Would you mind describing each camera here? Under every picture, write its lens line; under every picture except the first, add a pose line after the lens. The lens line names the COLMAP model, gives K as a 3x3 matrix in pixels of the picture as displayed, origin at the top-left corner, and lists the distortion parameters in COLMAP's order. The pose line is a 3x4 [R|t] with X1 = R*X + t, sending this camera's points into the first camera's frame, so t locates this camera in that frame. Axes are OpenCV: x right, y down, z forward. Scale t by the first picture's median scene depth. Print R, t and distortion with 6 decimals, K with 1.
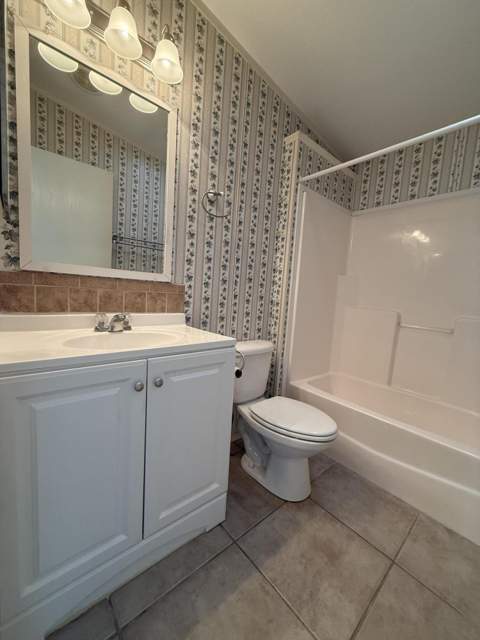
lens RADIAL K [[254.3, 0, 238.6], [0, 254.3, 318.7], [0, 0, 1]] dist [0.015423, -0.000161]
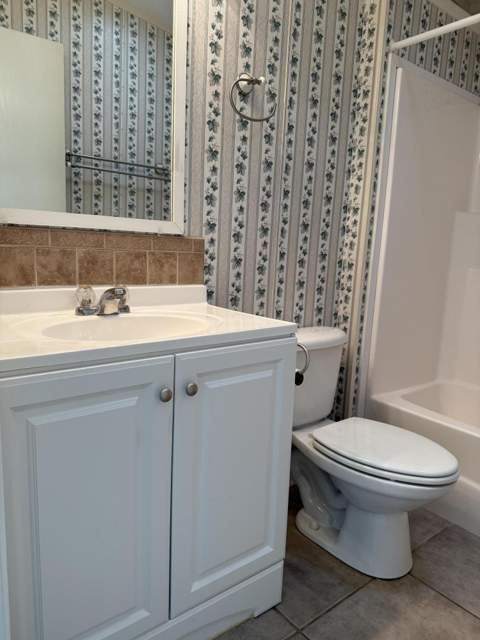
lens RADIAL K [[450.0, 0, 240.0], [0, 450.0, 320.0], [0, 0, 1]] dist [0.103136, -0.128122]
pose [[0.998929, -0.014629, -0.043886, -0.075699], [0.017285, 0.998002, 0.060774, -0.000177], [0.042909, -0.061467, 0.997186, -0.094106]]
